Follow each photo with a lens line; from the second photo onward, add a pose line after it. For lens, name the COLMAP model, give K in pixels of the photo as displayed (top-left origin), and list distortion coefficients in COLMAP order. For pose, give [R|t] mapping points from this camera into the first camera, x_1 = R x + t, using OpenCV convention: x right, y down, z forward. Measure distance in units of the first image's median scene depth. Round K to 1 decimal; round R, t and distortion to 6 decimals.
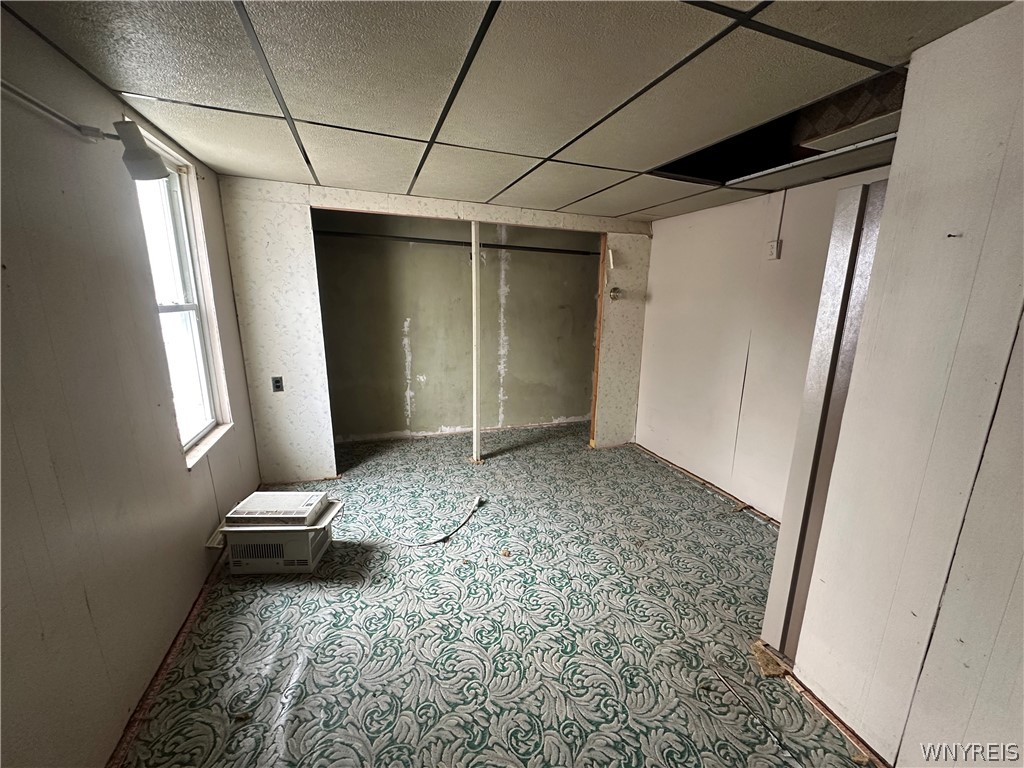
lens RADIAL K [[405.9, 0, 514.8], [0, 405.9, 384.6], [0, 0, 1]] dist [-0.000562, 0.000497]
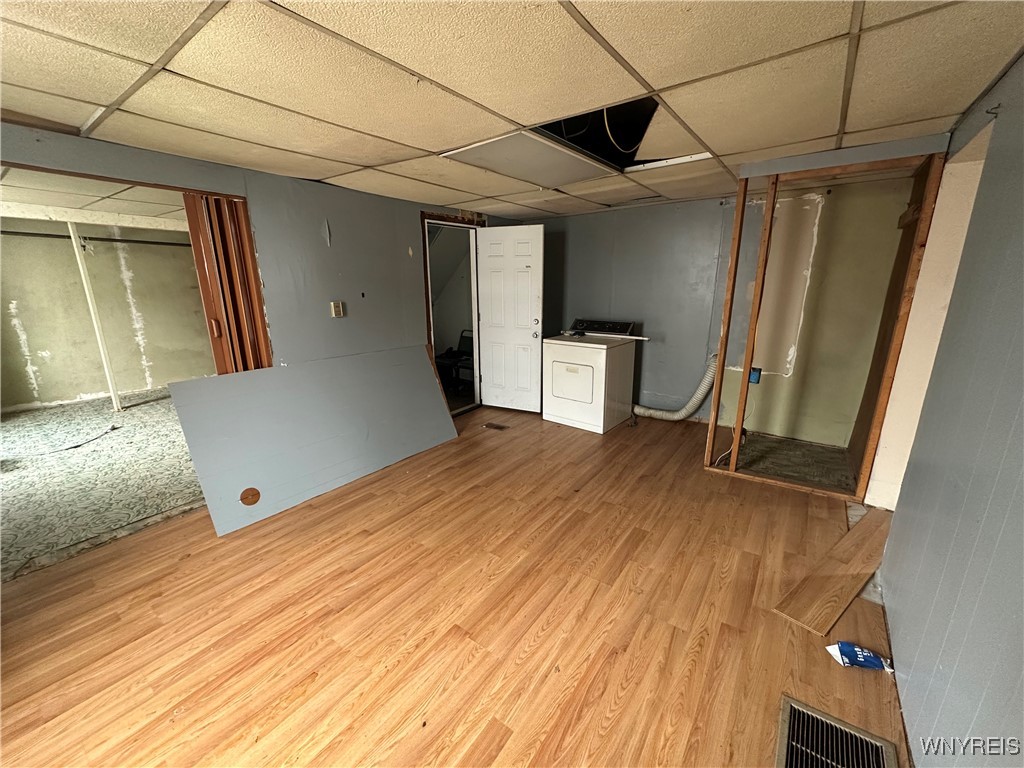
lens RADIAL K [[405.9, 0, 514.8], [0, 405.9, 384.6], [0, 0, 1]] dist [-0.000562, 0.000497]
pose [[0.826451, -0.151503, 0.542241, 0.232056], [0.124685, 0.988450, 0.086137, 0.137937], [-0.549029, -0.003579, 0.835796, -0.679722]]
